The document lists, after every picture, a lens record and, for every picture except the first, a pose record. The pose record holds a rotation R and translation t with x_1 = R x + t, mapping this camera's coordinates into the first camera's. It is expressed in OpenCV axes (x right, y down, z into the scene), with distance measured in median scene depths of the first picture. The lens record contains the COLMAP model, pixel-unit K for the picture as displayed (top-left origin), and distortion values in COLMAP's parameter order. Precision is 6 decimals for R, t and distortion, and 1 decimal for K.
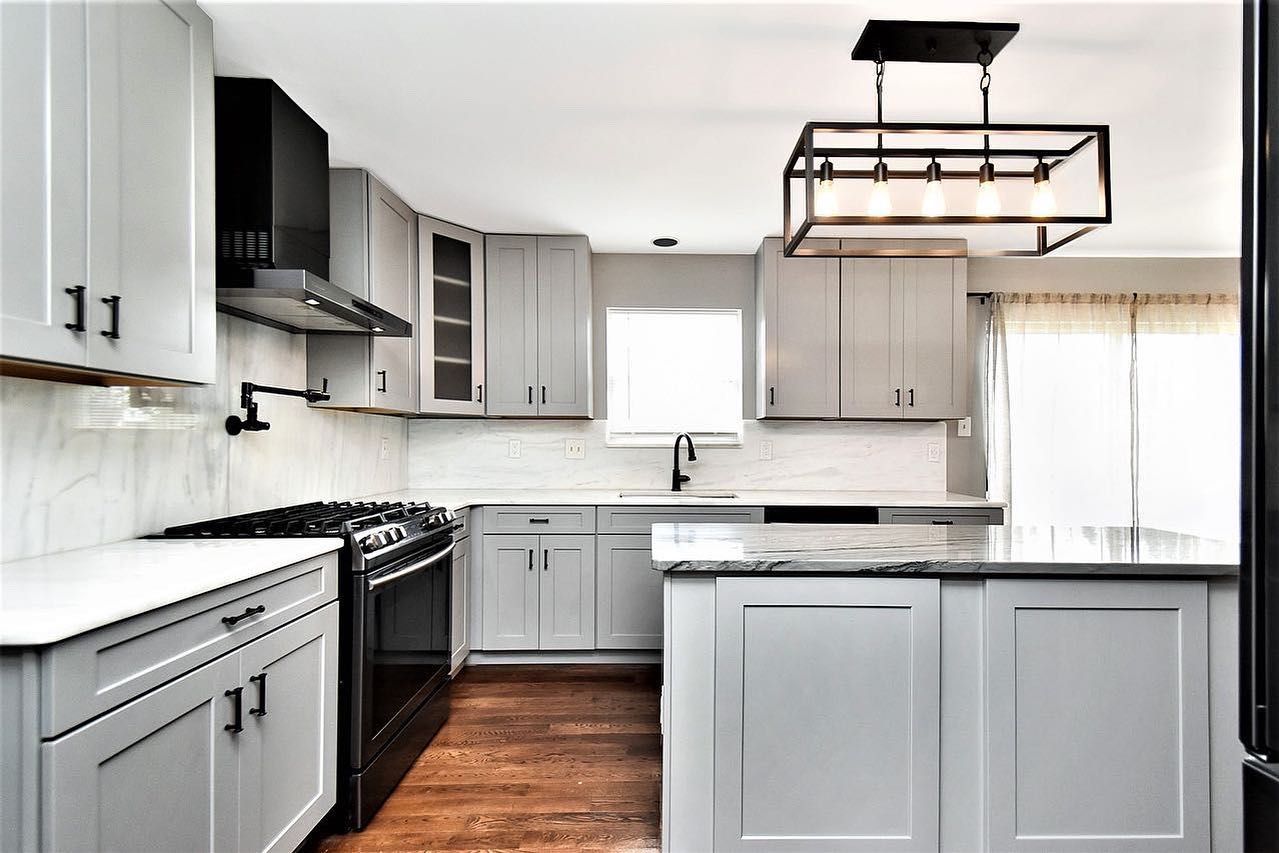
lens RADIAL K [[548.3, 0, 643.4], [0, 548.3, 447.3], [0, 0, 1]] dist [-0.000793, -0.000050]
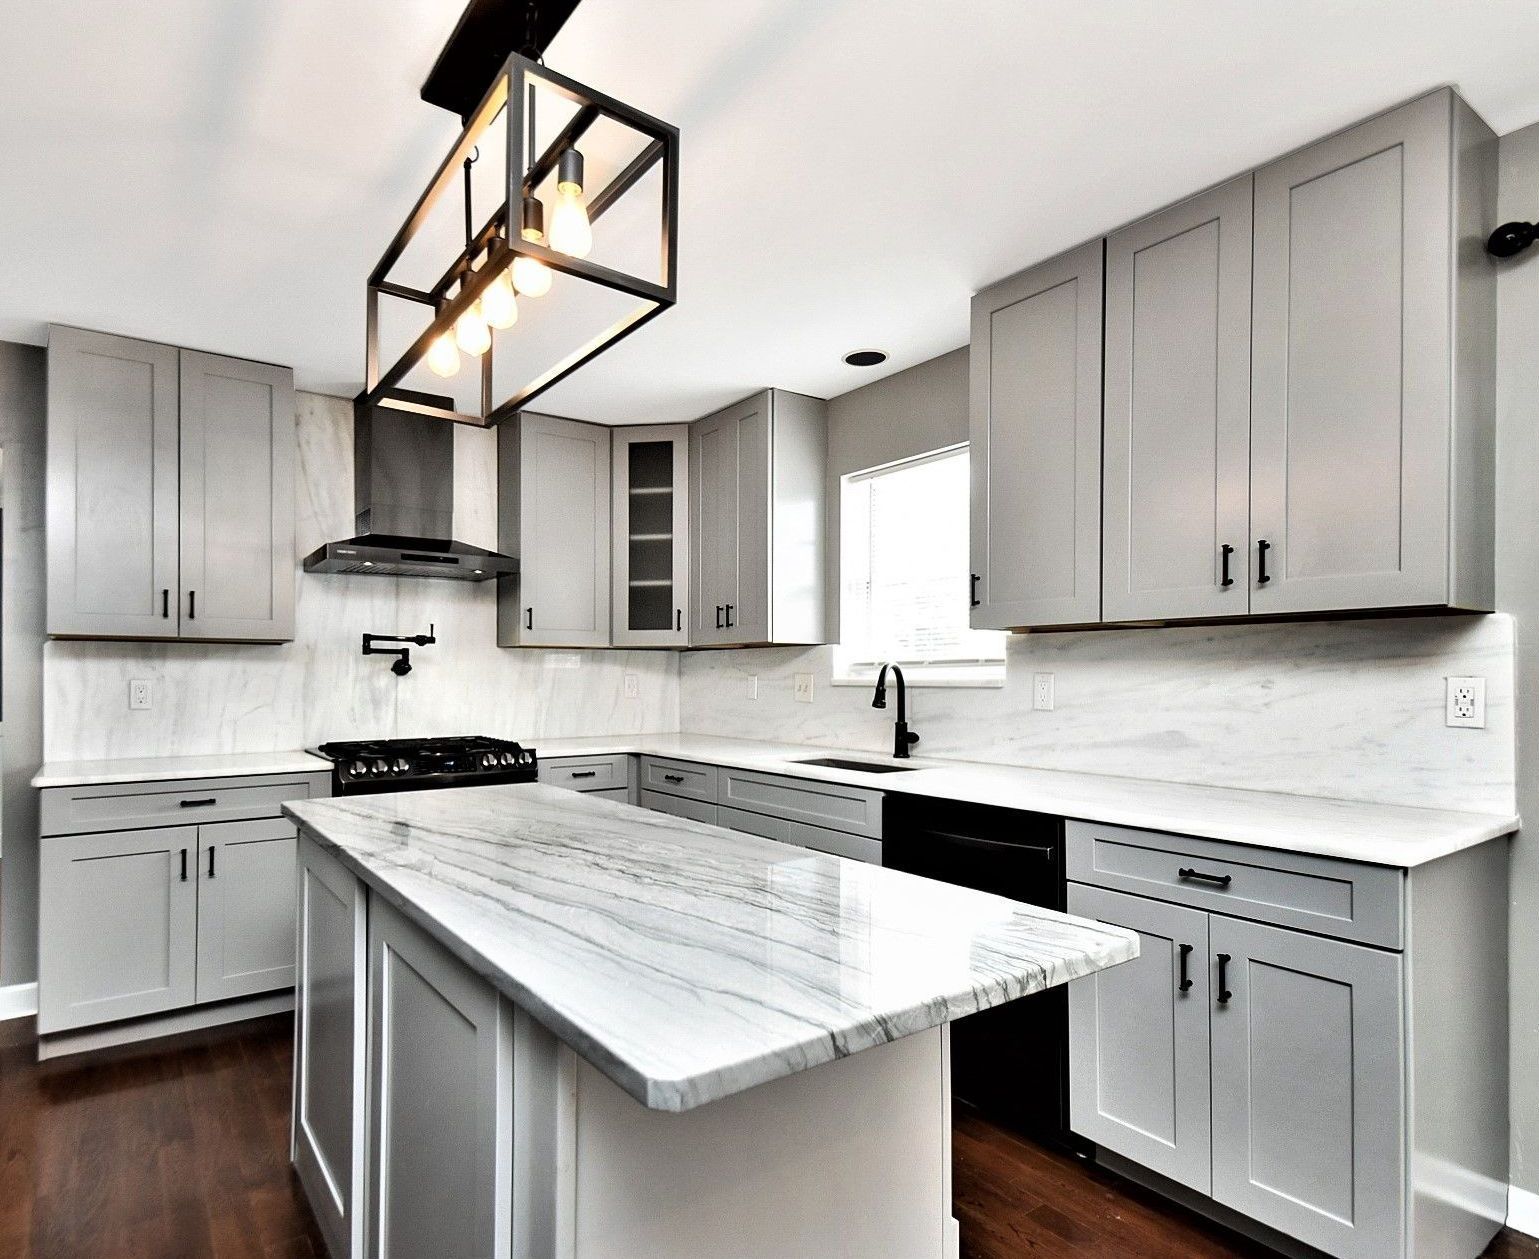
lens RADIAL K [[832.9, 0, 768.4], [0, 832.9, 683.0], [0, 0, 1]] dist [-0.000484, -0.000042]
pose [[0.589735, -0.000719, -0.807597, 0.780276], [0.001148, 0.999999, -0.000052, -0.003035], [0.807596, -0.000896, 0.589735, 0.366068]]
